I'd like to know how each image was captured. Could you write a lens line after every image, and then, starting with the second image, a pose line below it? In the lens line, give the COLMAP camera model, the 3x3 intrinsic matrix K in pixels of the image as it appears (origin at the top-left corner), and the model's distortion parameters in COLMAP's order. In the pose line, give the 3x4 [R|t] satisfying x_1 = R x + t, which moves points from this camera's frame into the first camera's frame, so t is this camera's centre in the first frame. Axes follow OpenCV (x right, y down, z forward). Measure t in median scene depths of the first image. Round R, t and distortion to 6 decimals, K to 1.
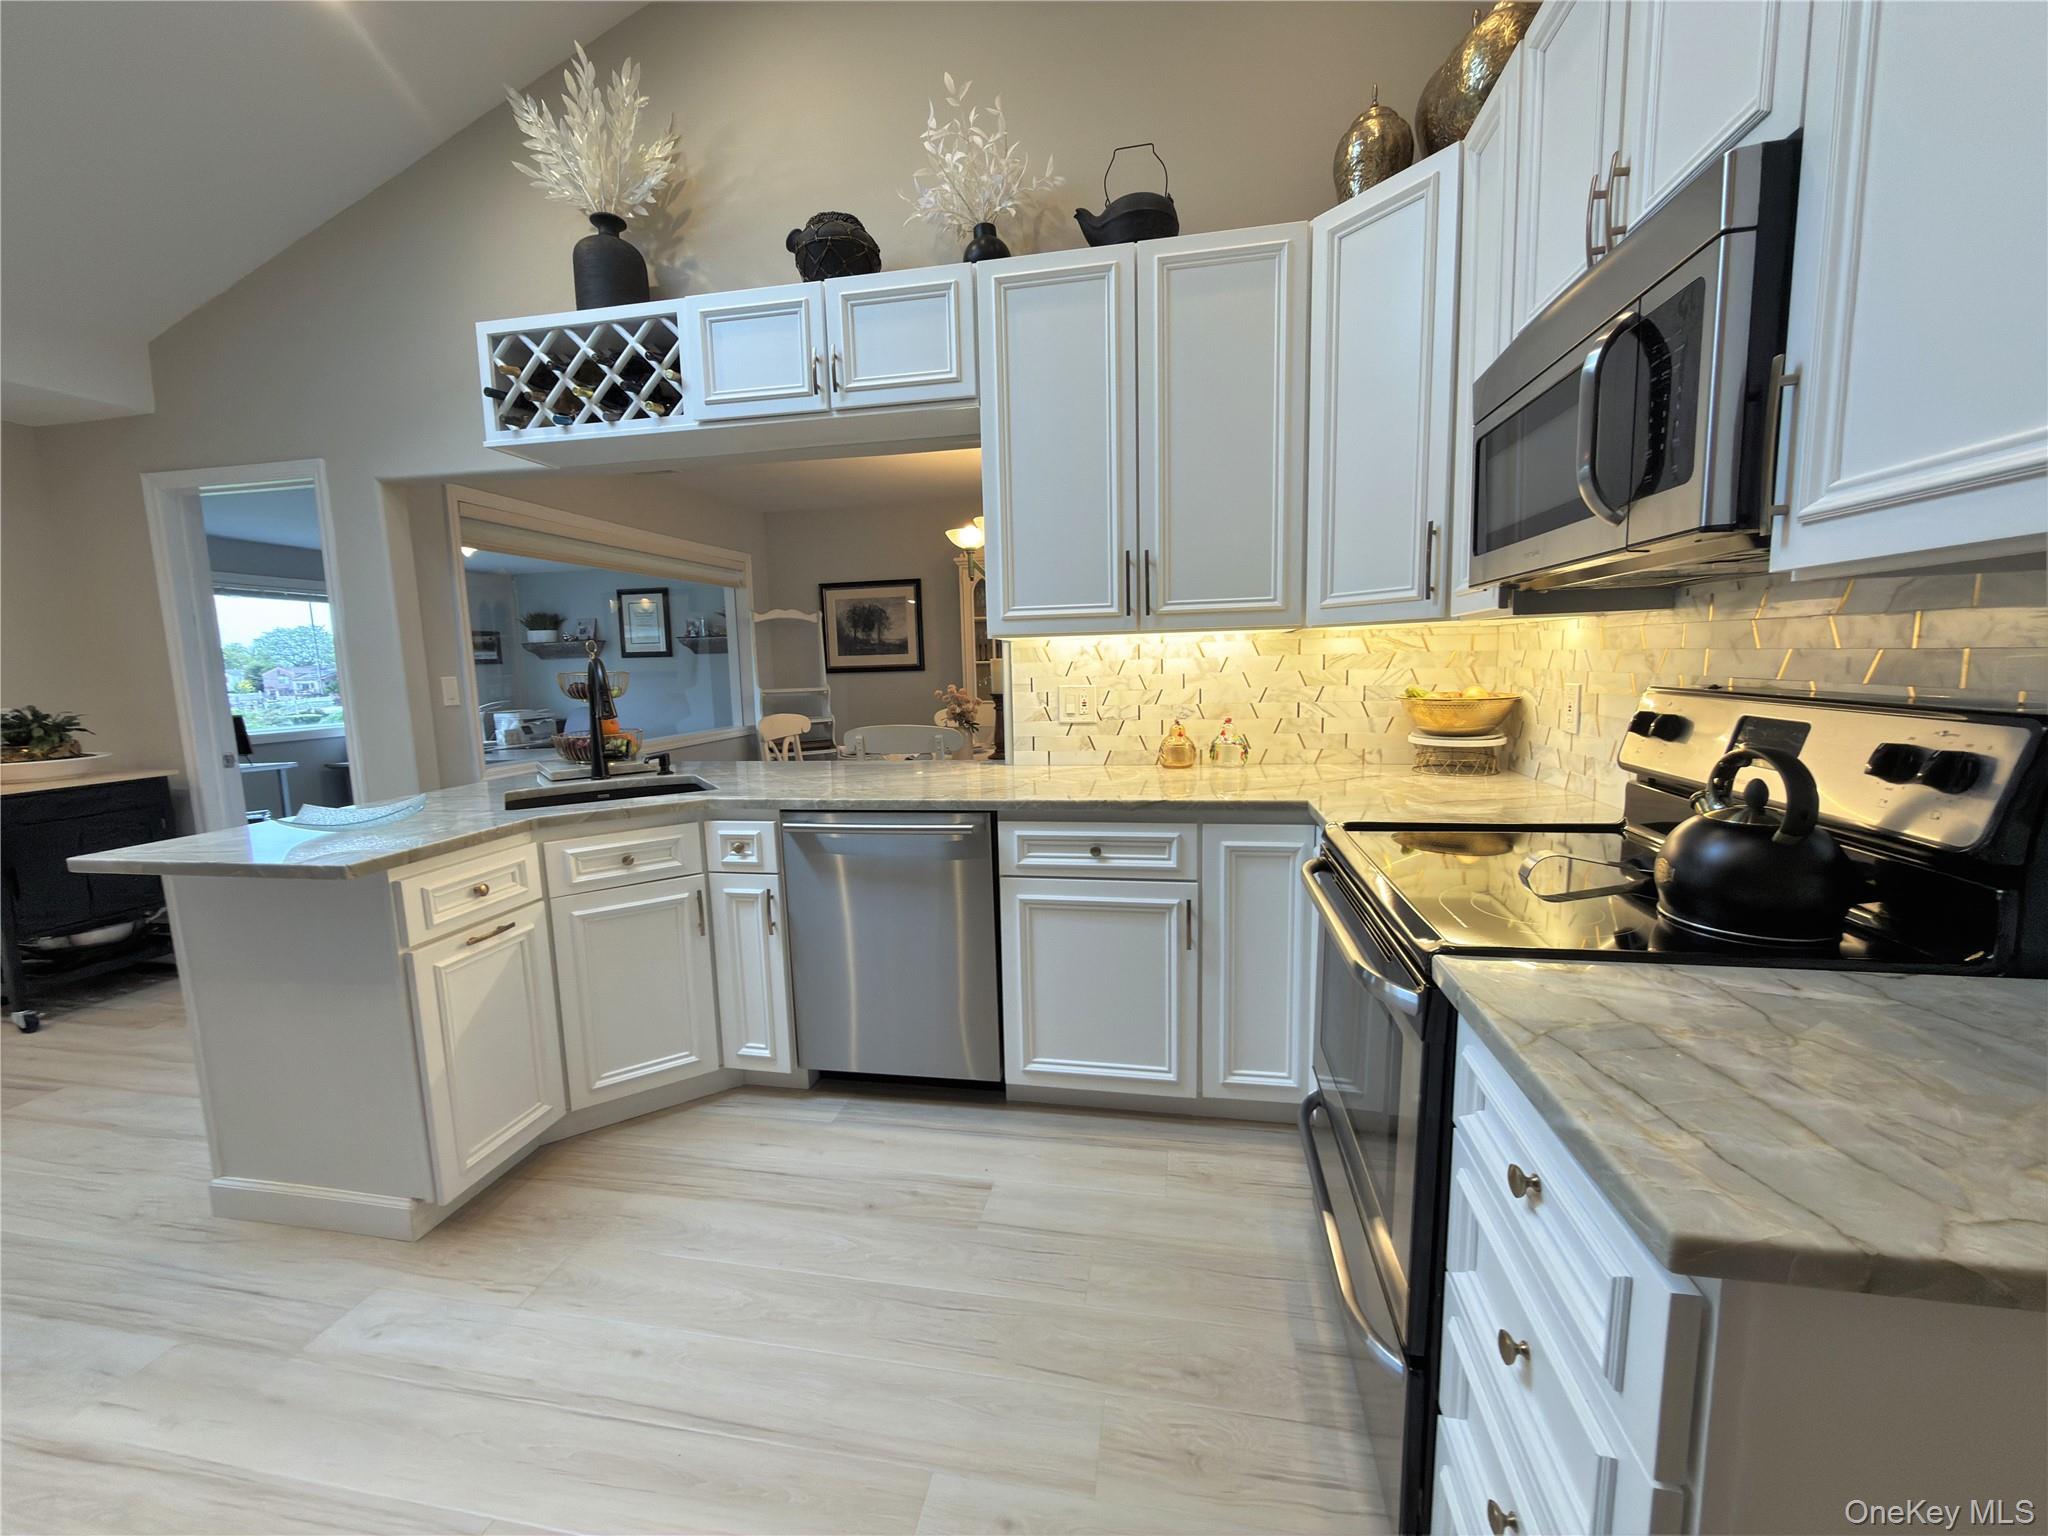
lens RADIAL K [[812.9, 0, 1026.1], [0, 812.9, 763.5], [0, 0, 1]] dist [0.000320, 0.000068]
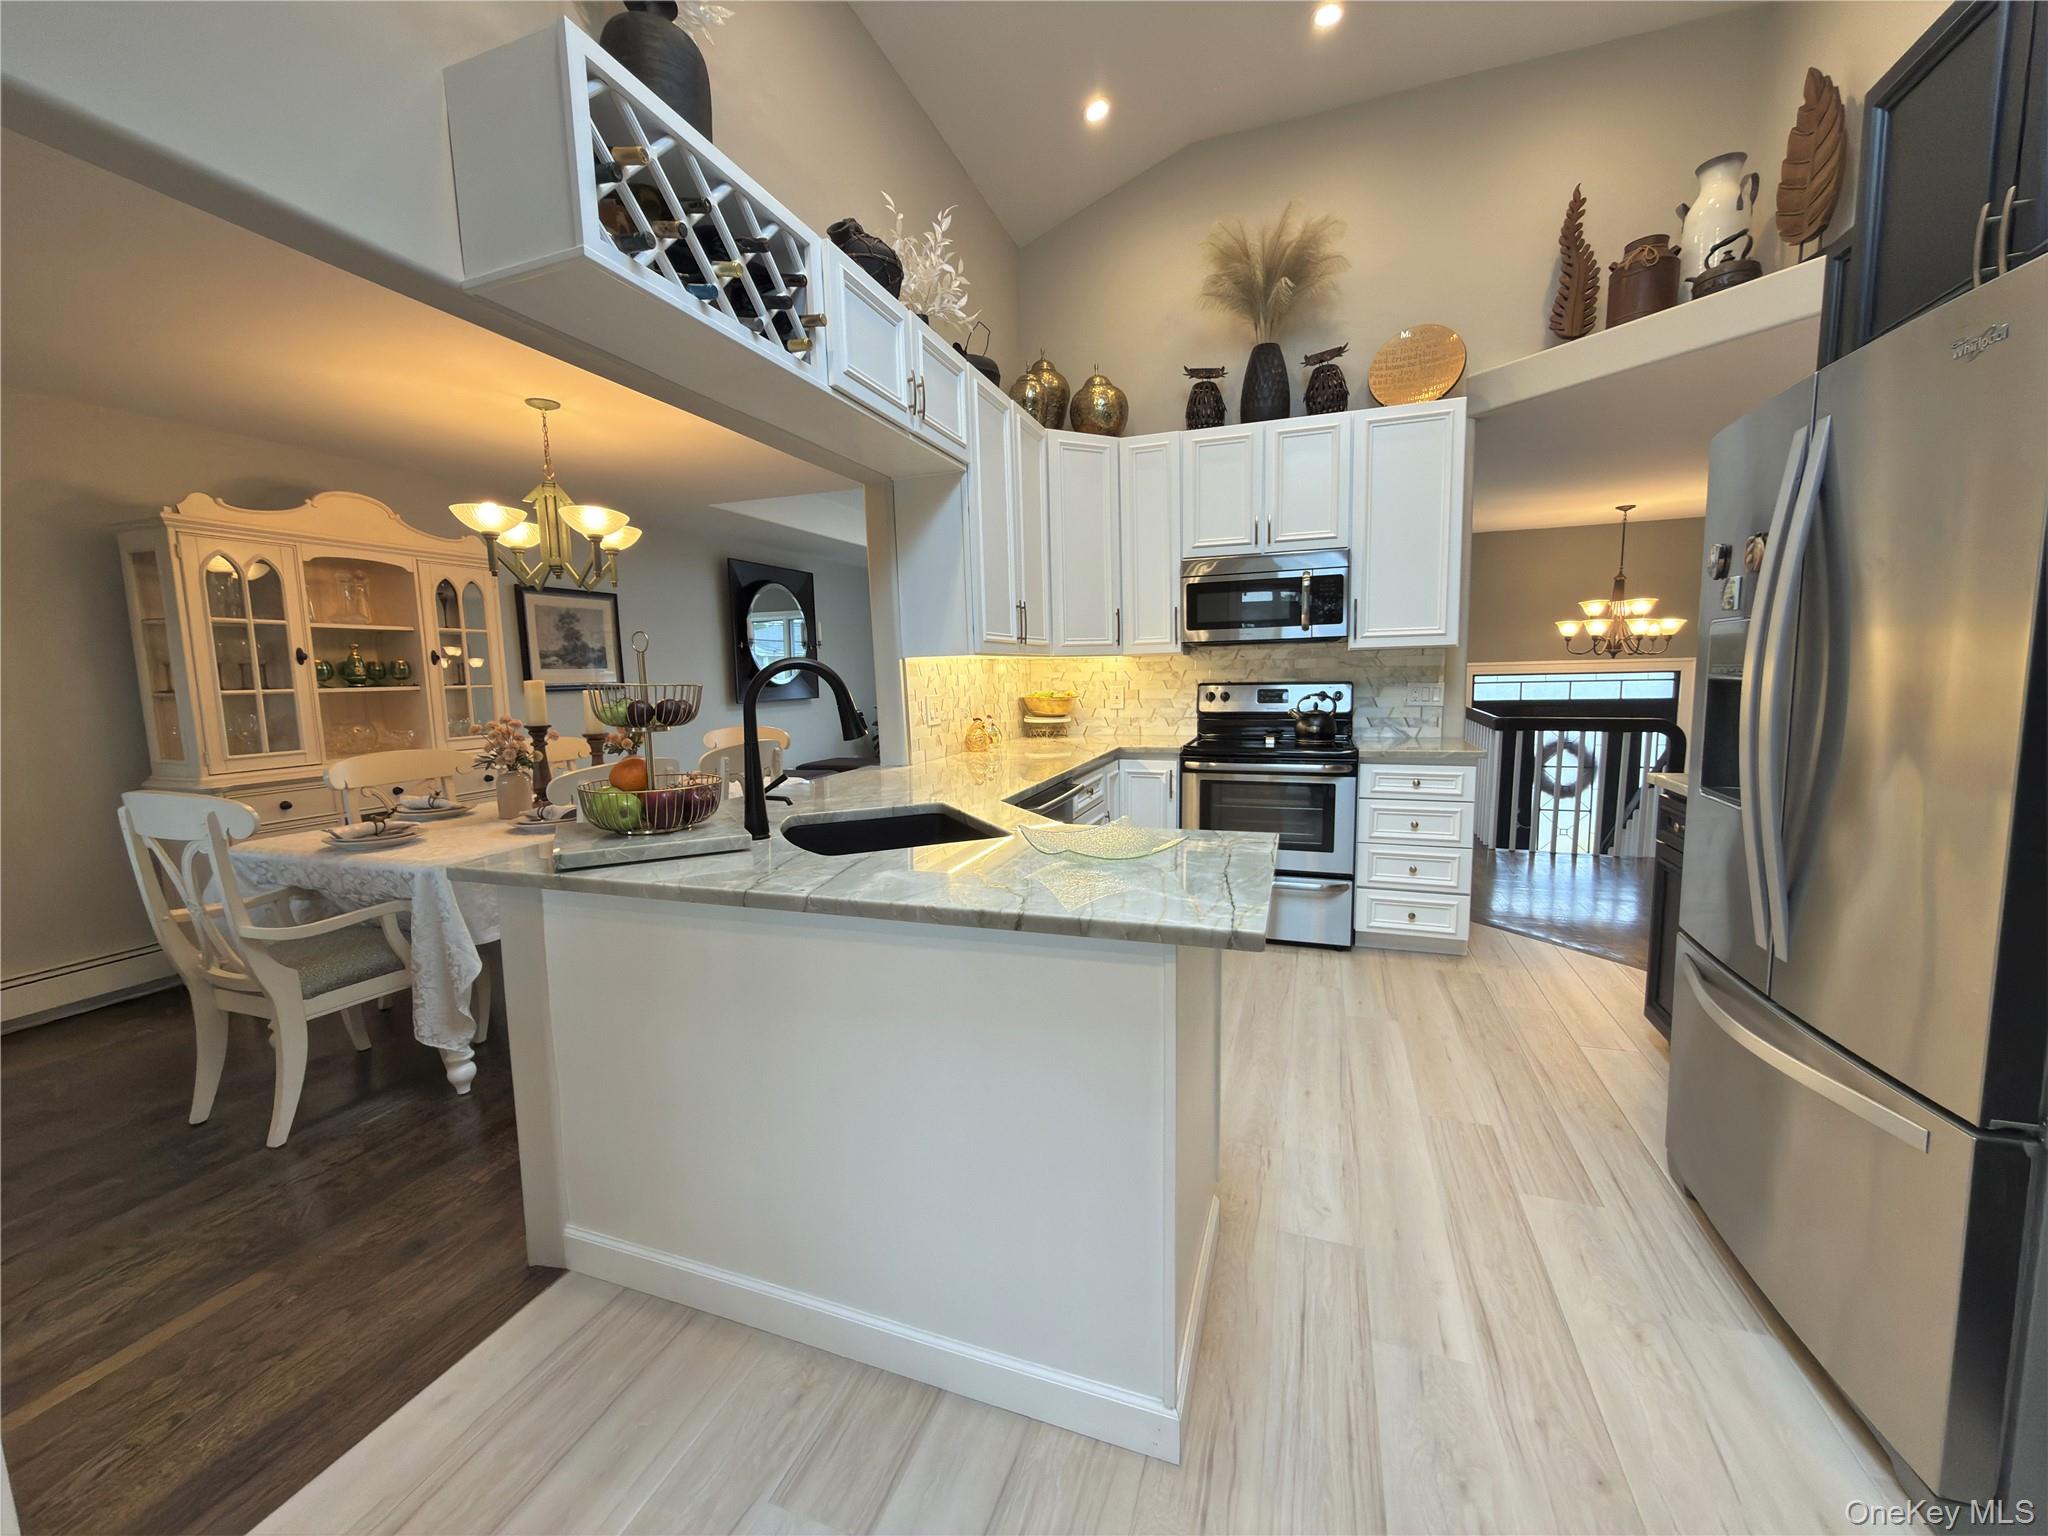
lens RADIAL K [[812.9, 0, 1024.7], [0, 812.9, 764.6], [0, 0, 1]] dist [0.000320, 0.000068]
pose [[0.153884, -0.089248, 0.984050, -1.128907], [0.142703, 0.987479, 0.067243, -0.053824], [-0.977730, 0.130079, 0.164693, 0.651563]]
